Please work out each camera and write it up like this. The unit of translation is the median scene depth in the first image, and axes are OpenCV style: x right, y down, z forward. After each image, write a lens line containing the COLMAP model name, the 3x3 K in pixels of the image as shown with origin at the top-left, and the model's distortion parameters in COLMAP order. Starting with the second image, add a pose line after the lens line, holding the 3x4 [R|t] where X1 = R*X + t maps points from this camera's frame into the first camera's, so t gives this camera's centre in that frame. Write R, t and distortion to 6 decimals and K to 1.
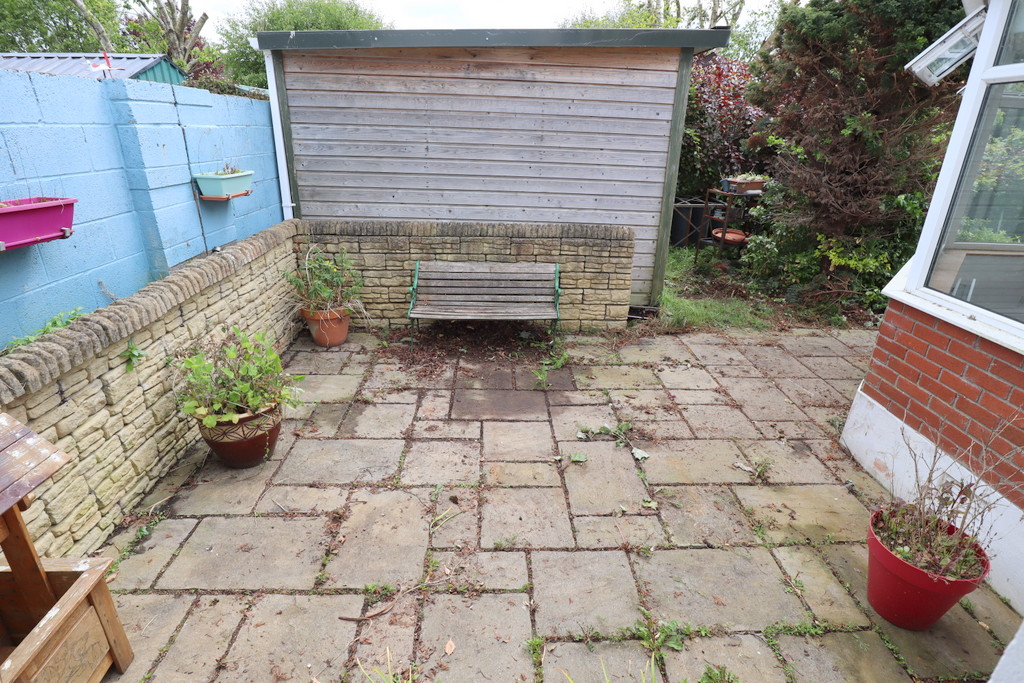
lens RADIAL K [[517.5, 0, 511.8], [0, 517.5, 339.9], [0, 0, 1]] dist [-0.032953, 0.001677]
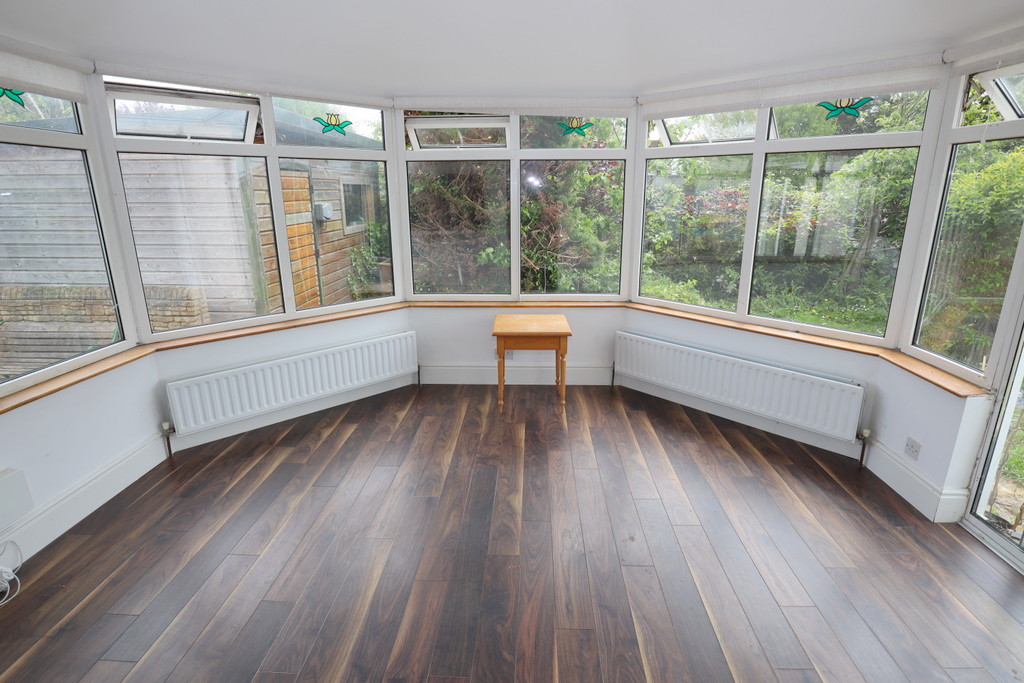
lens RADIAL K [[517.5, 0, 512.1], [0, 517.5, 345.1], [0, 0, 1]] dist [-0.032953, 0.001677]
pose [[0.997115, -0.006048, -0.075669, 0.968551], [-0.001861, 0.994574, -0.104017, 0.005912], [0.075888, 0.103857, 0.991693, 0.024285]]
